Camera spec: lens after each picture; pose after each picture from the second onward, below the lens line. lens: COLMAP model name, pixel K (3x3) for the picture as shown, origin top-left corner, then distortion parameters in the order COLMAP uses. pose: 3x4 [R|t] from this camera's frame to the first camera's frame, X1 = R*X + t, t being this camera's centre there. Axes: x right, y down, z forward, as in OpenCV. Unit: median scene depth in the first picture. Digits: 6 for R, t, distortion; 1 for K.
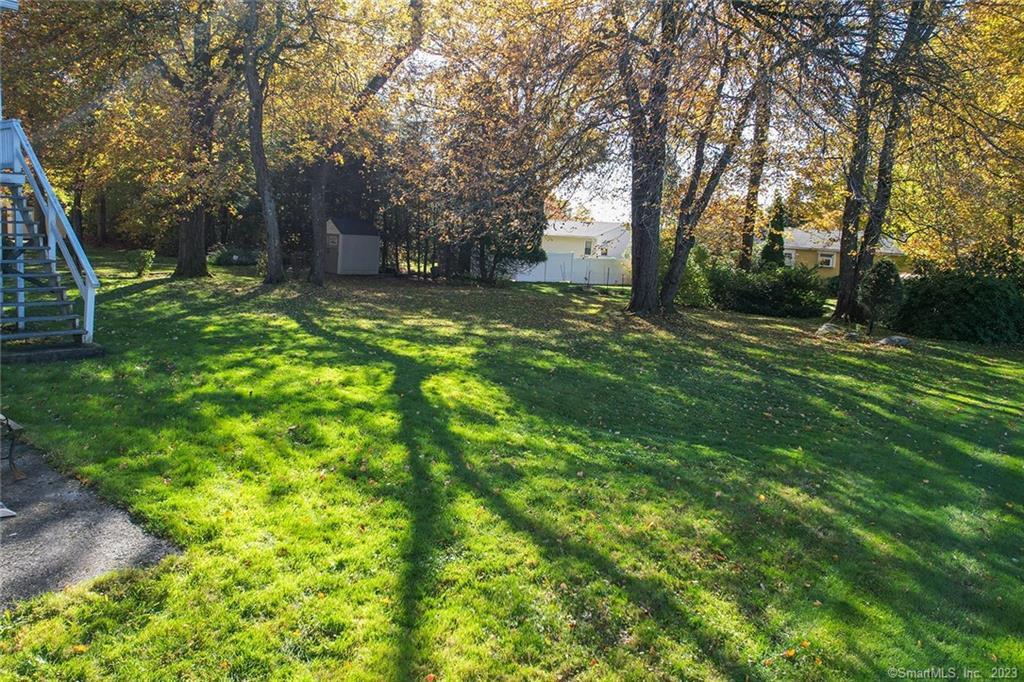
lens RADIAL K [[614.5, 0, 506.1], [0, 614.5, 338.2], [0, 0, 1]] dist [-0.001365, 0.000127]
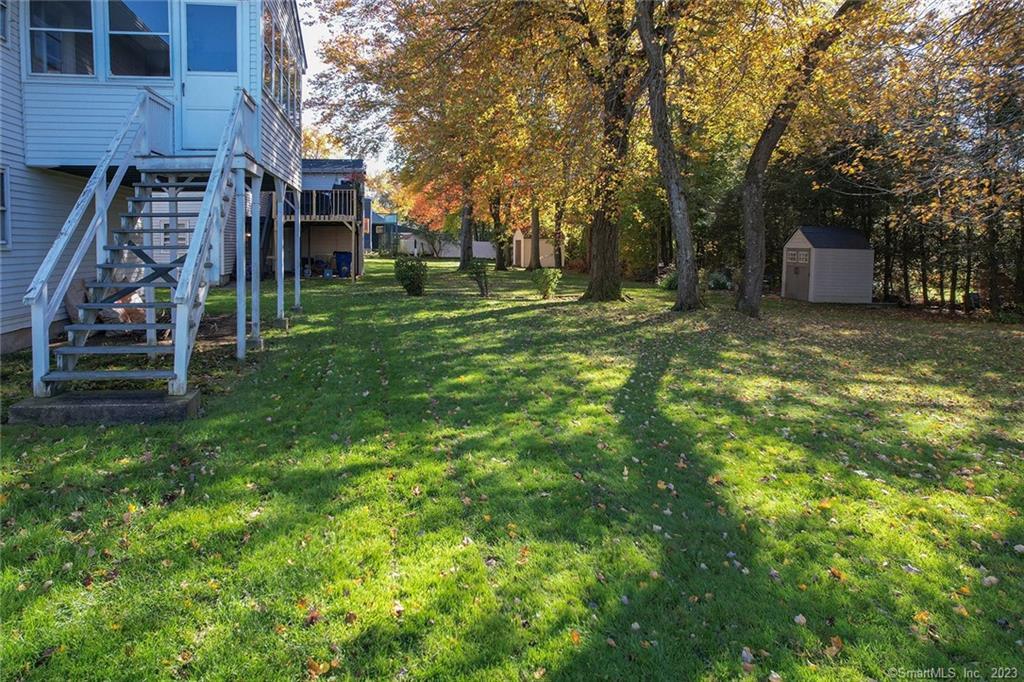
lens RADIAL K [[614.5, 0, 506.1], [0, 614.5, 338.2], [0, 0, 1]] dist [-0.001365, 0.000127]
pose [[0.712066, 0.058036, -0.699709, -0.005663], [-0.090458, 0.995855, -0.009456, -0.019758], [0.696261, 0.070028, 0.714365, 0.215747]]
